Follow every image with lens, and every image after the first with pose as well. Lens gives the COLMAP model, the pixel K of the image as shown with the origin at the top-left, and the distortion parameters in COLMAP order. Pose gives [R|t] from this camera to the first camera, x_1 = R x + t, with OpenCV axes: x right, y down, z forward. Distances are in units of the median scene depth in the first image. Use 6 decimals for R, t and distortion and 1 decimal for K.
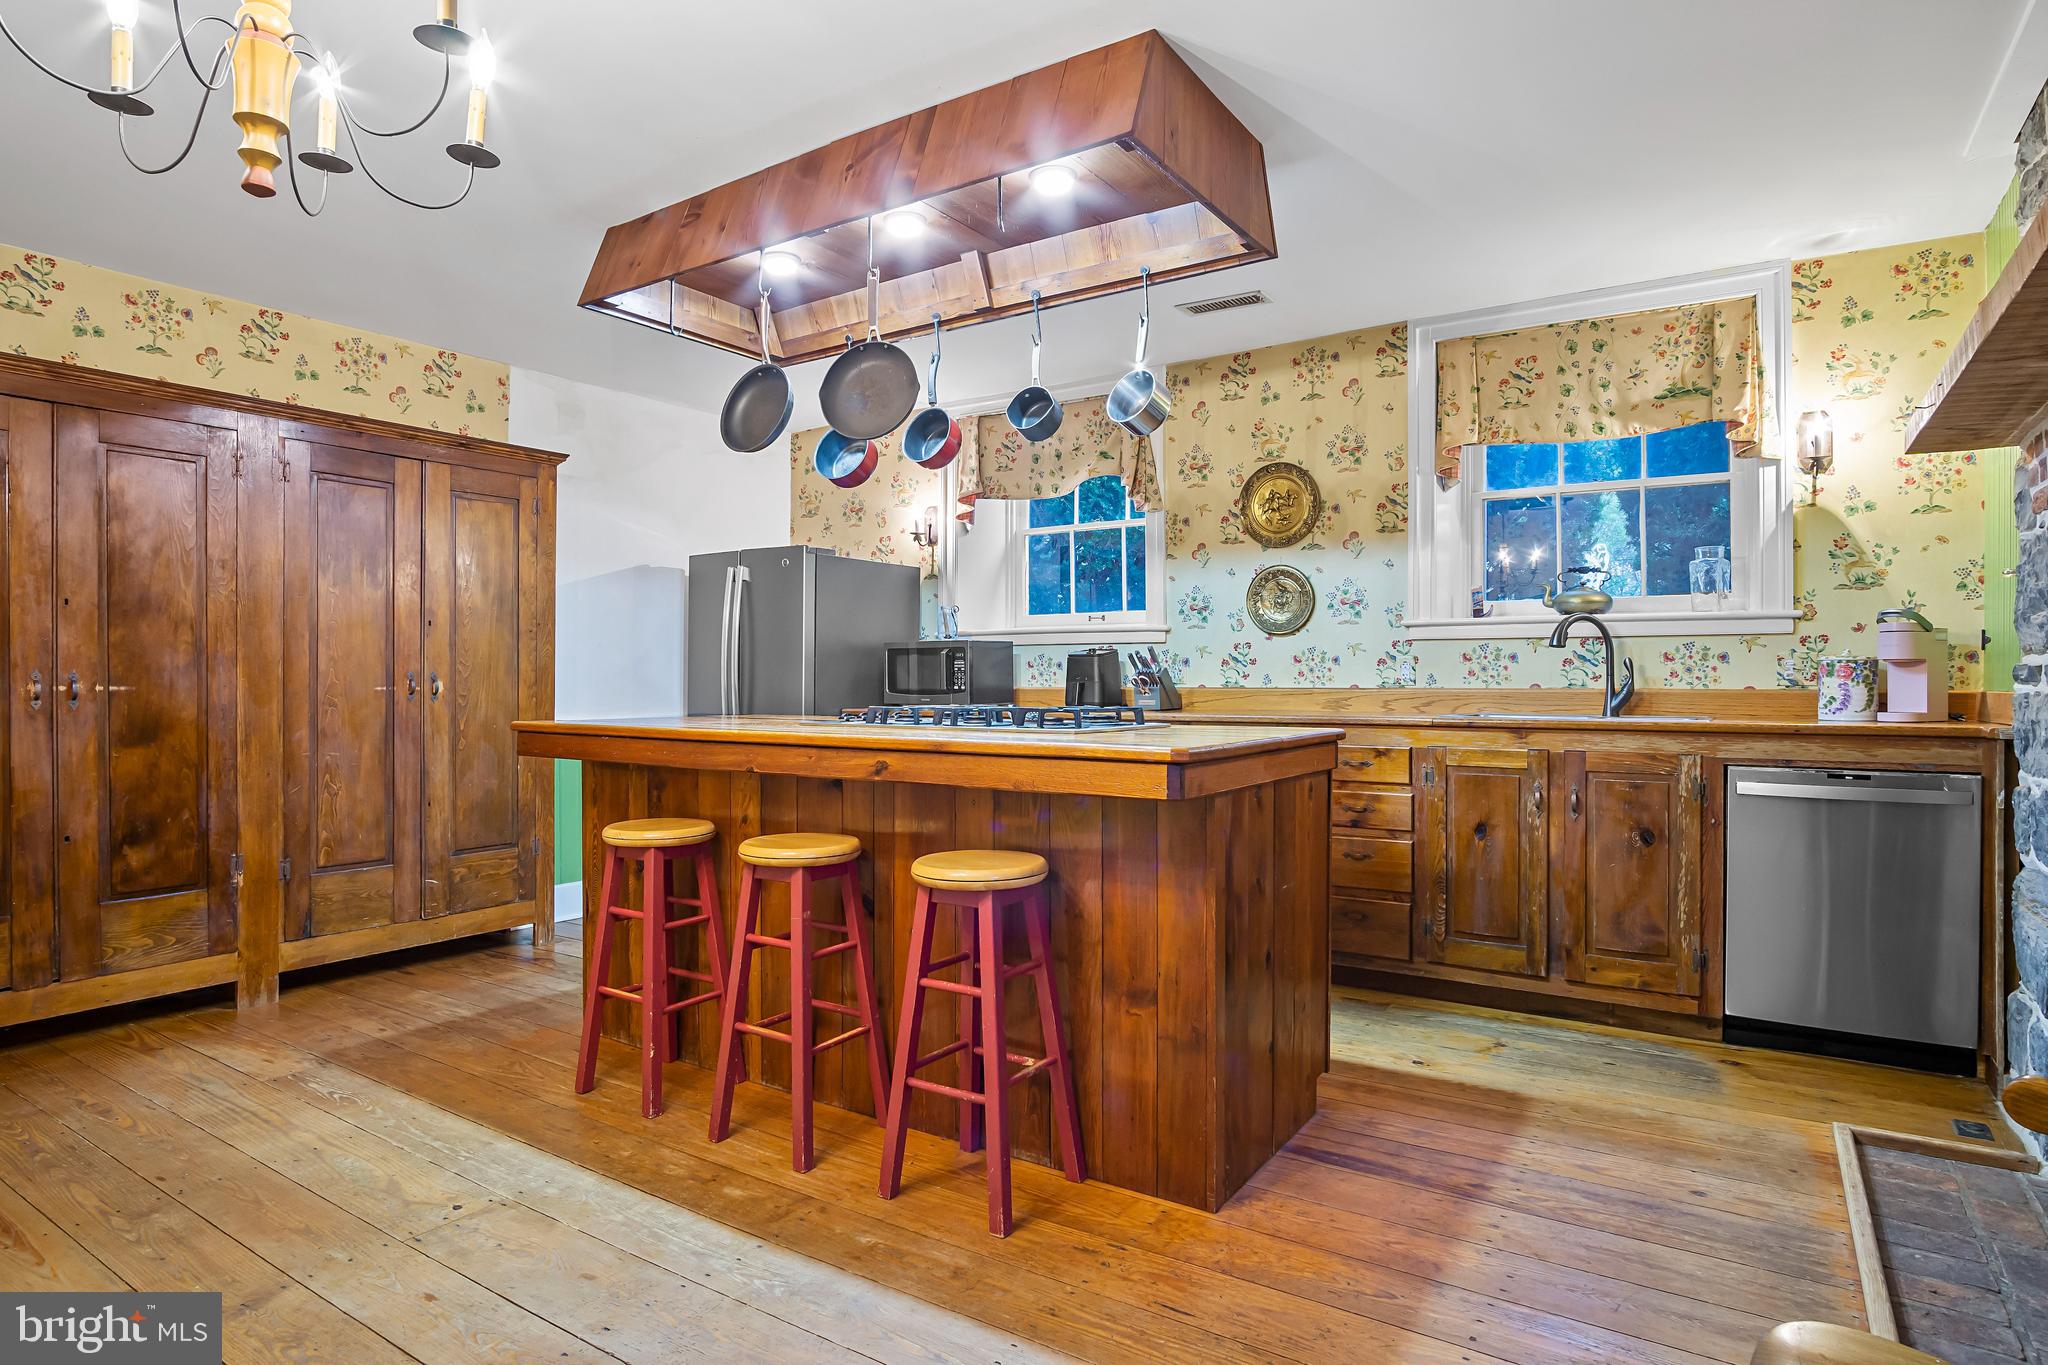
lens RADIAL K [[1108.9, 0, 1019.1], [0, 1108.9, 688.6], [0, 0, 1]] dist [-0.027962, 0.005769]
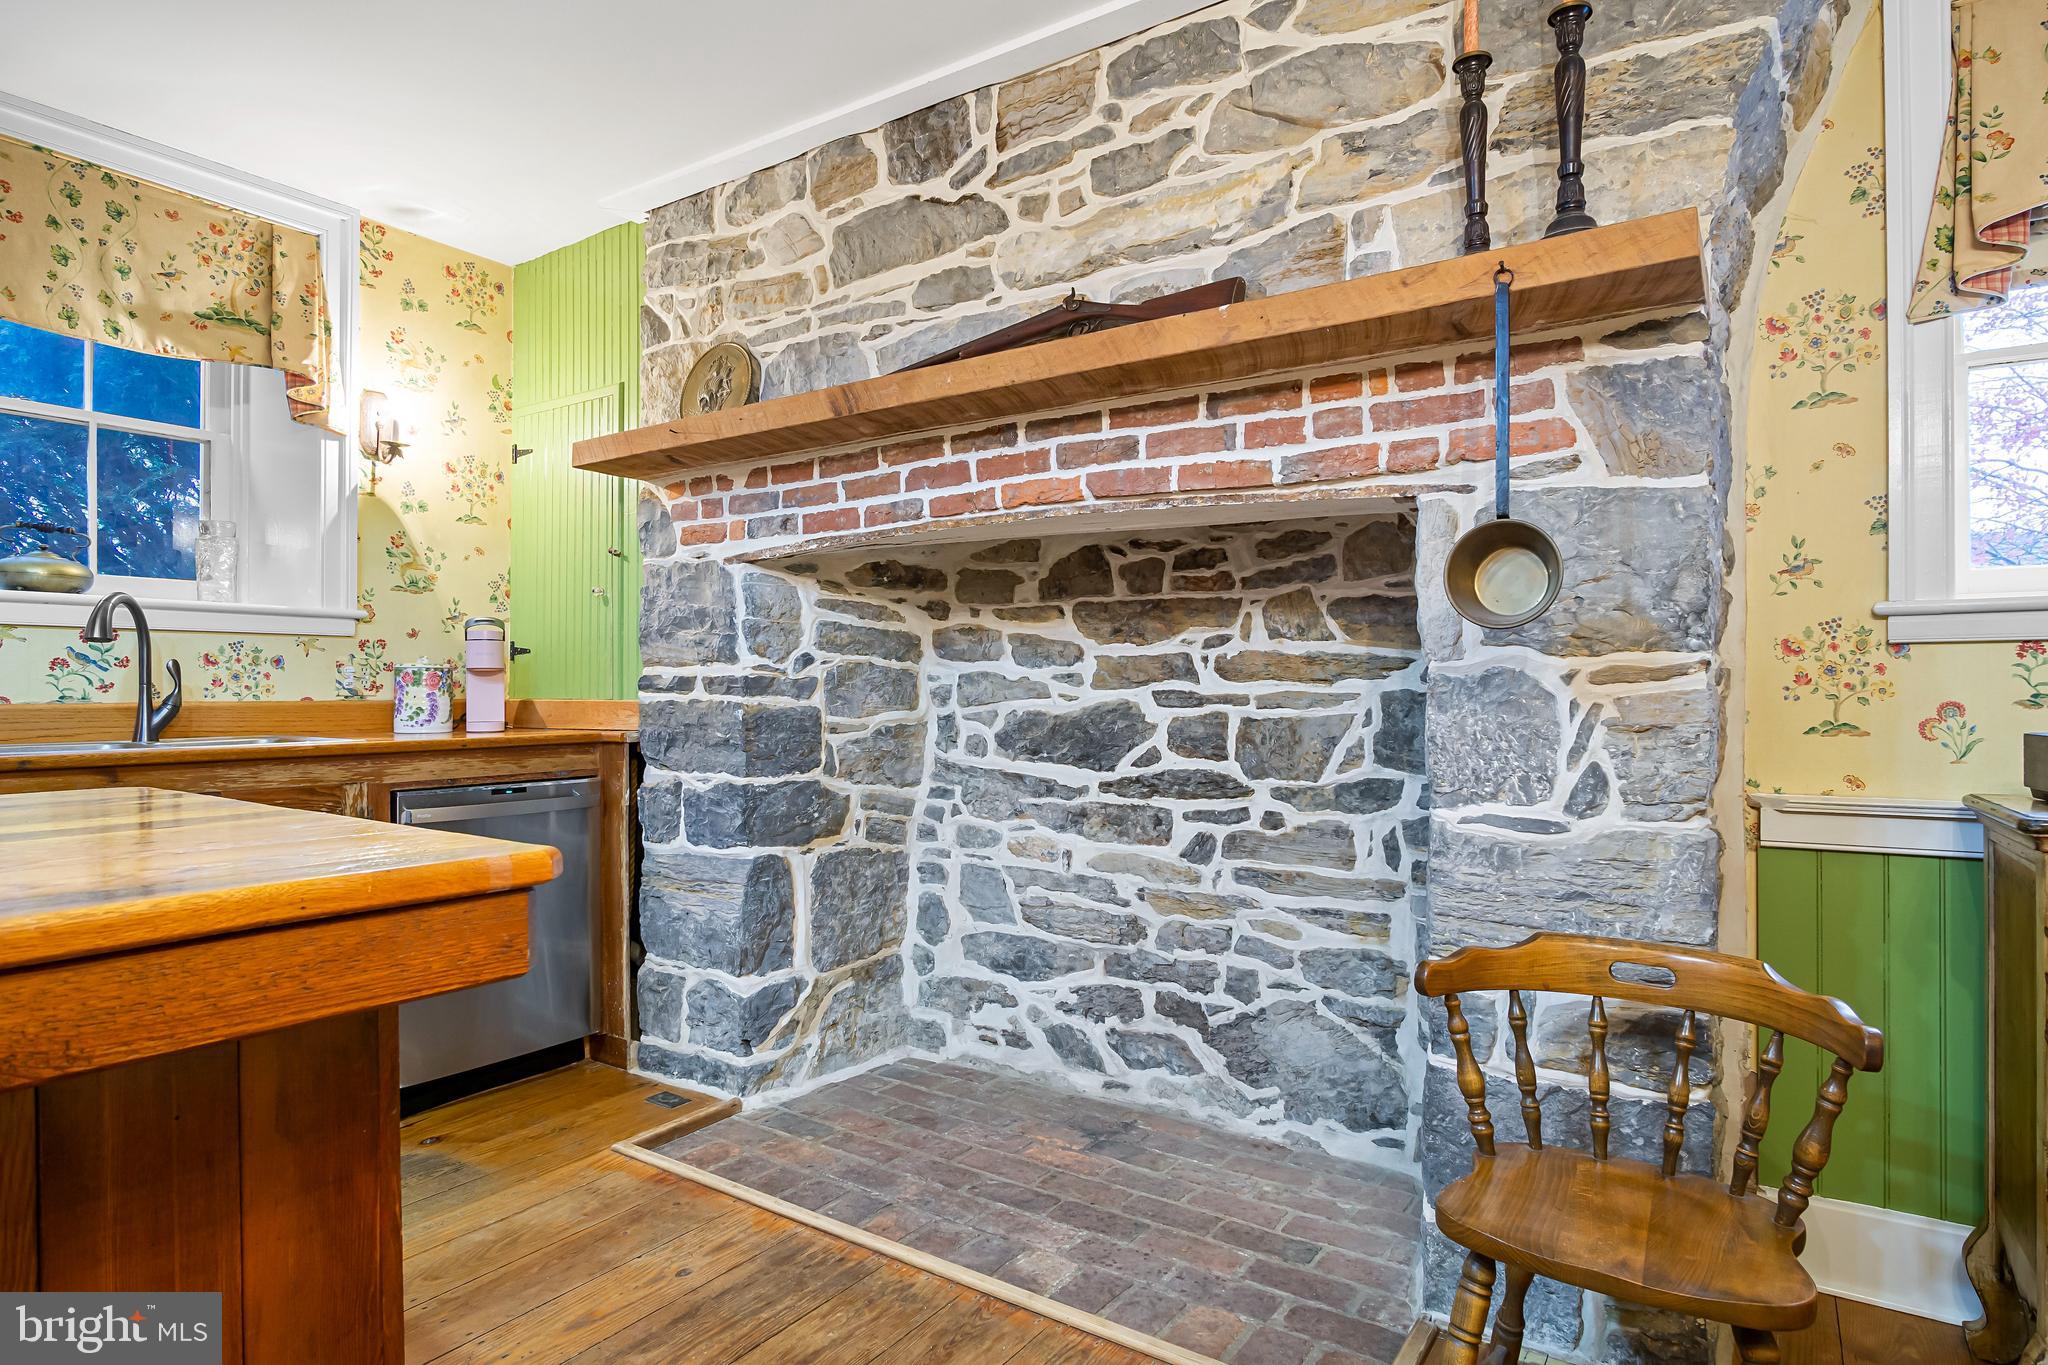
lens RADIAL K [[1108.9, 0, 1030.3], [0, 1108.9, 682.5], [0, 0, 1]] dist [-0.027962, 0.005769]
pose [[0.014457, 0.002432, 0.999893, -0.229152], [0.009543, 0.999951, -0.002570, -0.008320], [-0.999850, 0.009579, 0.014433, 0.616038]]
